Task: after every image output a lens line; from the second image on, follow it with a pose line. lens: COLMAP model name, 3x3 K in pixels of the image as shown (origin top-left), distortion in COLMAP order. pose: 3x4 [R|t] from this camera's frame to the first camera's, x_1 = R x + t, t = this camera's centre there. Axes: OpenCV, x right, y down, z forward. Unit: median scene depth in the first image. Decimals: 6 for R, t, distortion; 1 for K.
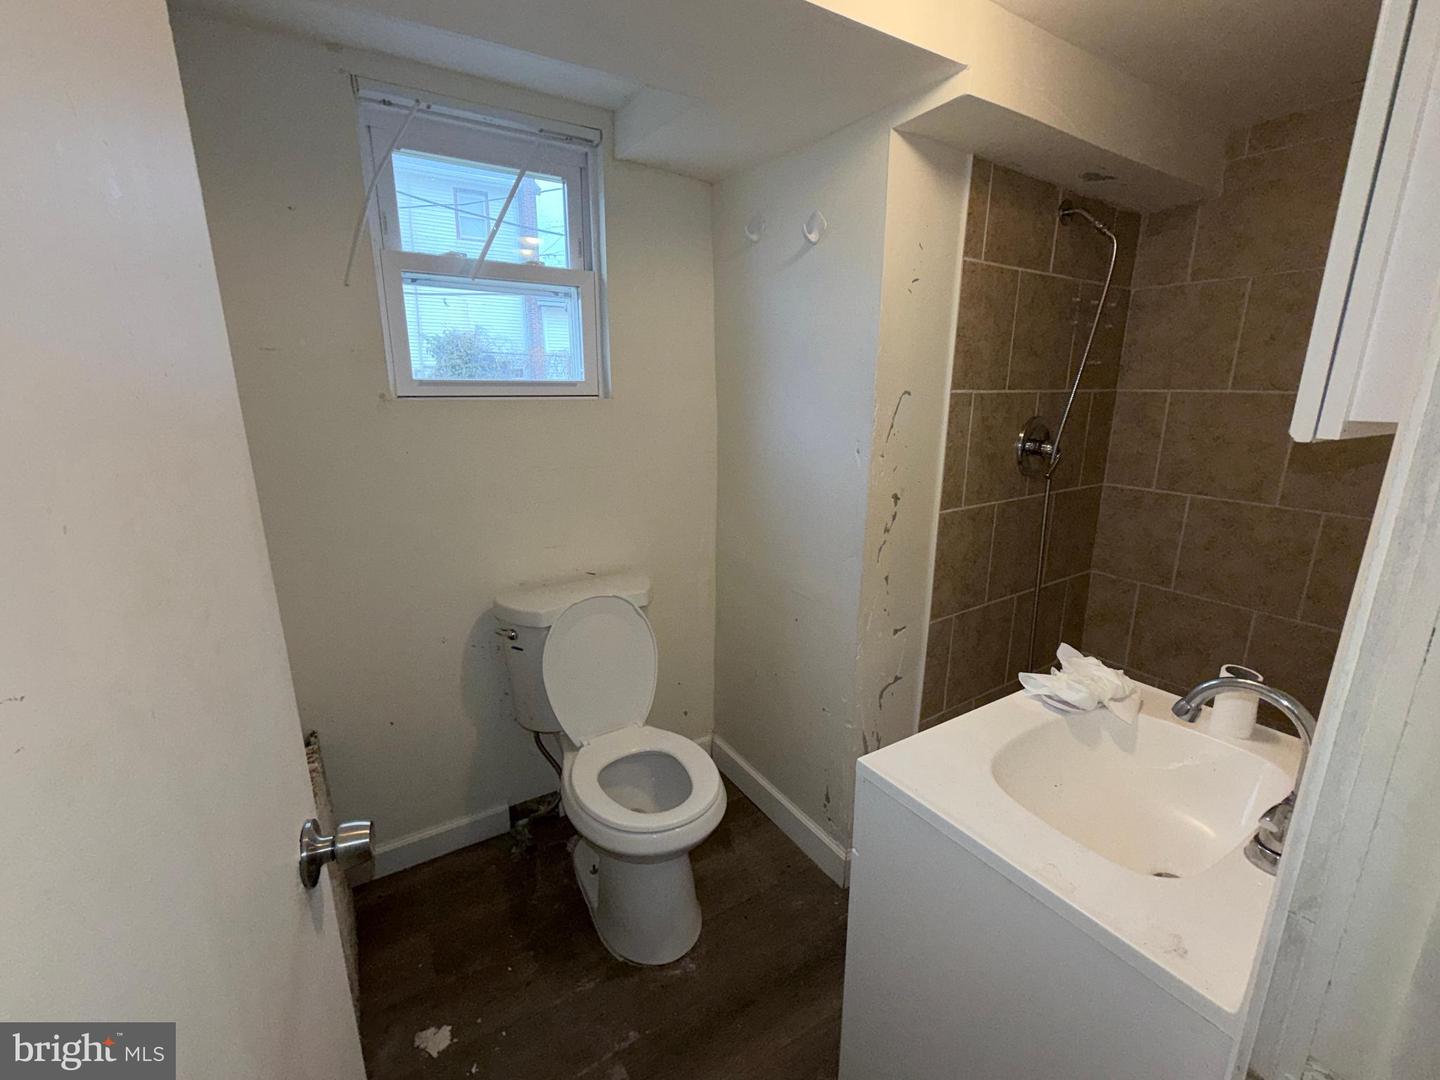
lens RADIAL K [[617.3, 0, 717.0], [0, 617.3, 539.6], [0, 0, 1]] dist [0.002614, -0.001013]
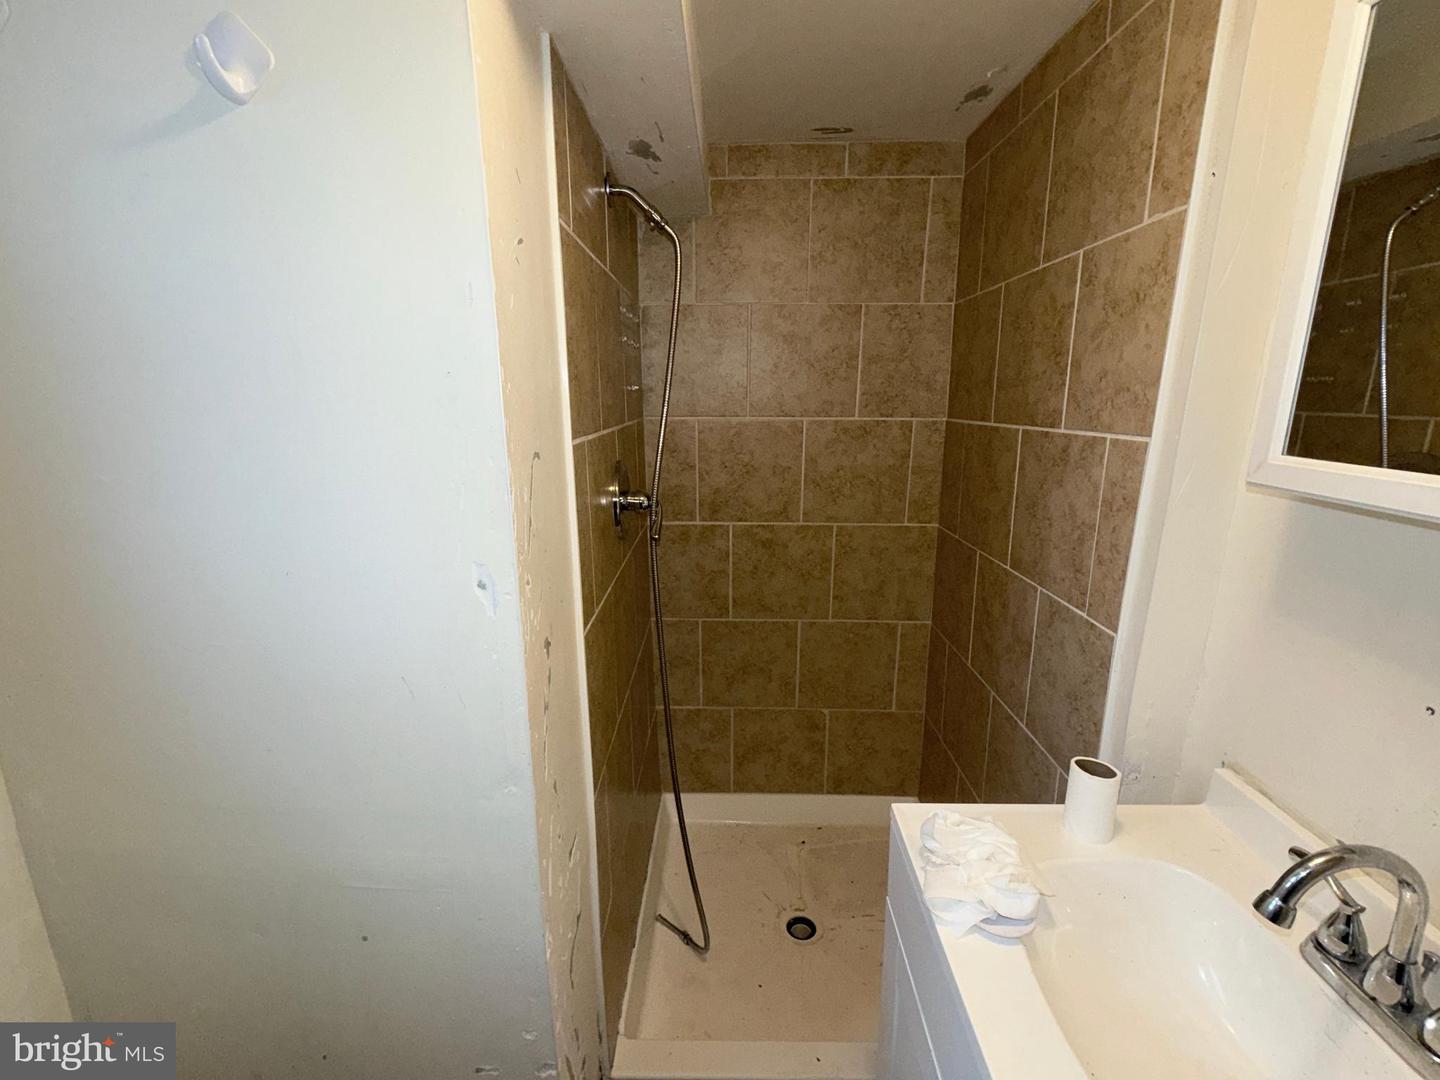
lens RADIAL K [[617.3, 0, 717.9], [0, 617.3, 537.2], [0, 0, 1]] dist [0.002614, -0.001013]
pose [[0.556372, -0.196990, 0.807246, -0.042277], [0.206340, 0.973816, 0.095424, -0.161152], [-0.804907, 0.113475, 0.582451, 0.492937]]
